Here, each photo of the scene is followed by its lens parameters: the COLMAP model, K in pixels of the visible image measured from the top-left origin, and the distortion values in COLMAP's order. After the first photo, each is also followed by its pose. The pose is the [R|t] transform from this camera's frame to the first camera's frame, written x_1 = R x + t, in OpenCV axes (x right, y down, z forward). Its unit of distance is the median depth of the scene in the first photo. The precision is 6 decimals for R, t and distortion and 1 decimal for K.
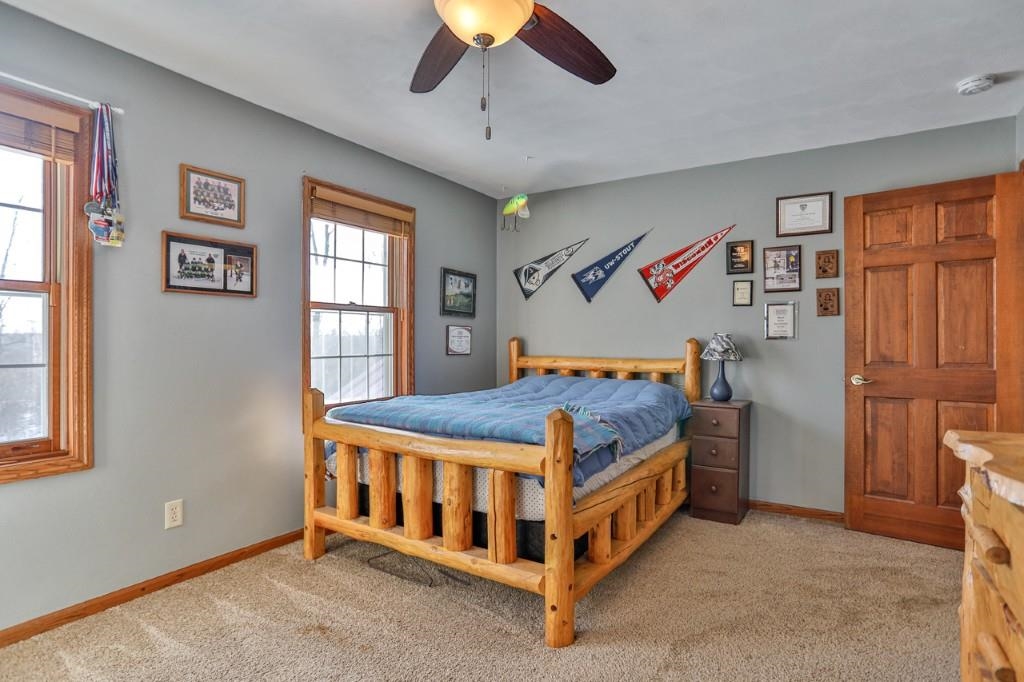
lens RADIAL K [[513.3, 0, 512.4], [0, 513.3, 340.9], [0, 0, 1]] dist [0.004896, 0.000459]
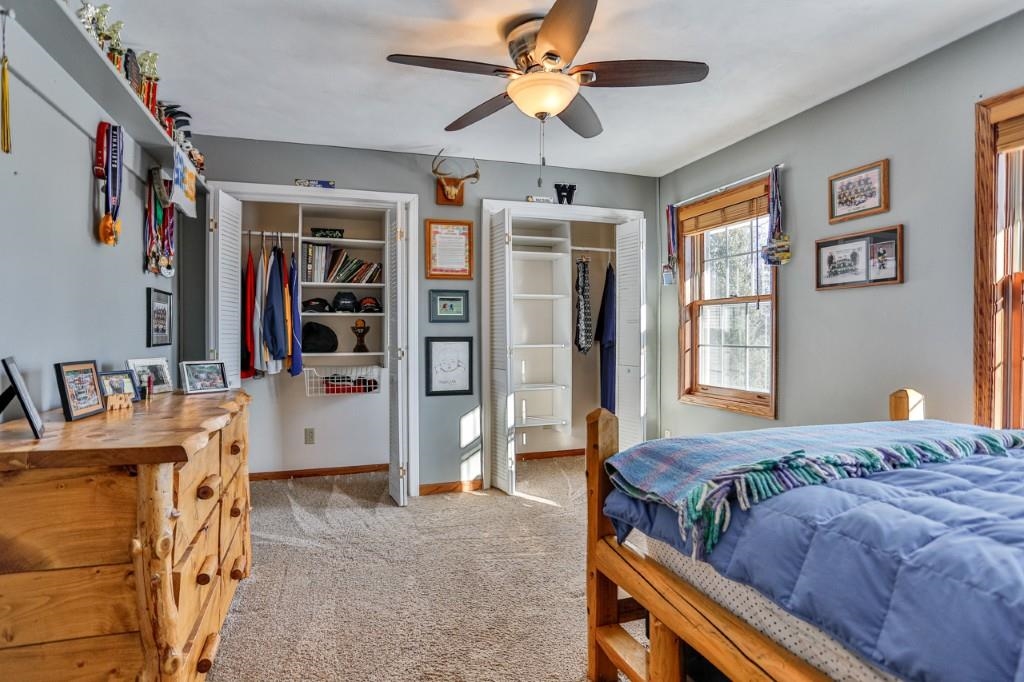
lens RADIAL K [[513.3, 0, 516.1], [0, 513.3, 333.9], [0, 0, 1]] dist [0.004896, 0.000459]
pose [[-0.568878, 0.003140, -0.822416, 0.672526], [0.004957, 0.999988, 0.000388, 0.001211], [0.822407, -0.003856, -0.568887, 1.036042]]
